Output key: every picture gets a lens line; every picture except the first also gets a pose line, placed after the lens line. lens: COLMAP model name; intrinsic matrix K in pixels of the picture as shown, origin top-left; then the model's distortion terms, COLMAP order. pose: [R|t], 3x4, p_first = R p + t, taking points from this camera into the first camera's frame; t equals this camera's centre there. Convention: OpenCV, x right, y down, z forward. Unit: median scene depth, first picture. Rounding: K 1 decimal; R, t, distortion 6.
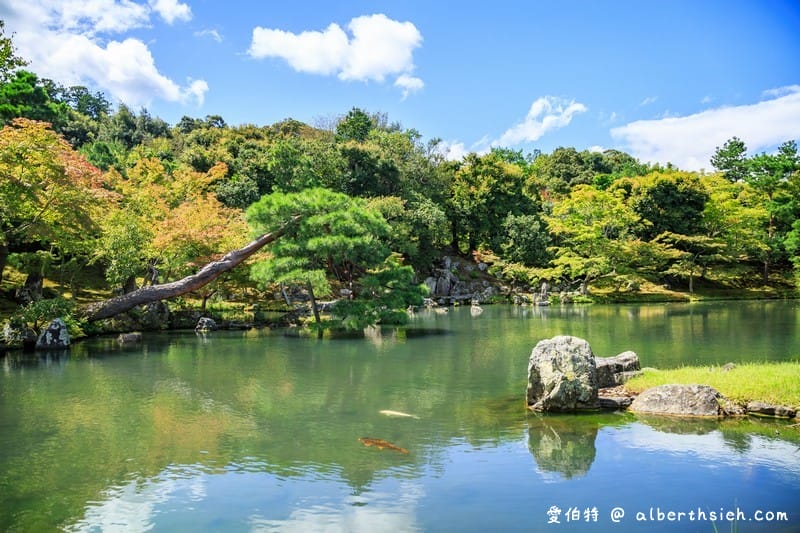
lens RADIAL K [[552.7, 0, 402.9], [0, 552.7, 269.7], [0, 0, 1]] dist [-0.144082, 0.119328]
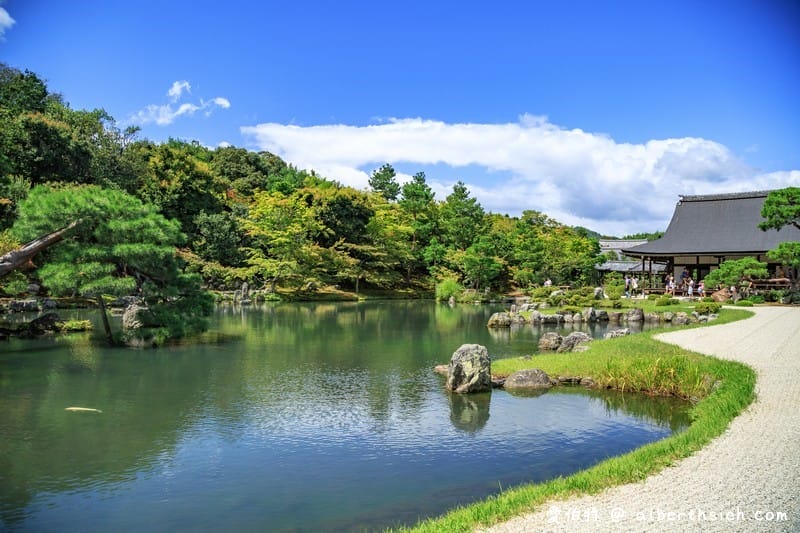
lens RADIAL K [[552.7, 0, 402.9], [0, 552.7, 269.7], [0, 0, 1]] dist [-0.144082, 0.119328]
pose [[0.787438, 0.035299, 0.615382, -0.133617], [-0.045484, 0.998965, 0.000900, -0.013683], [-0.614713, -0.028699, 0.788228, -0.020600]]
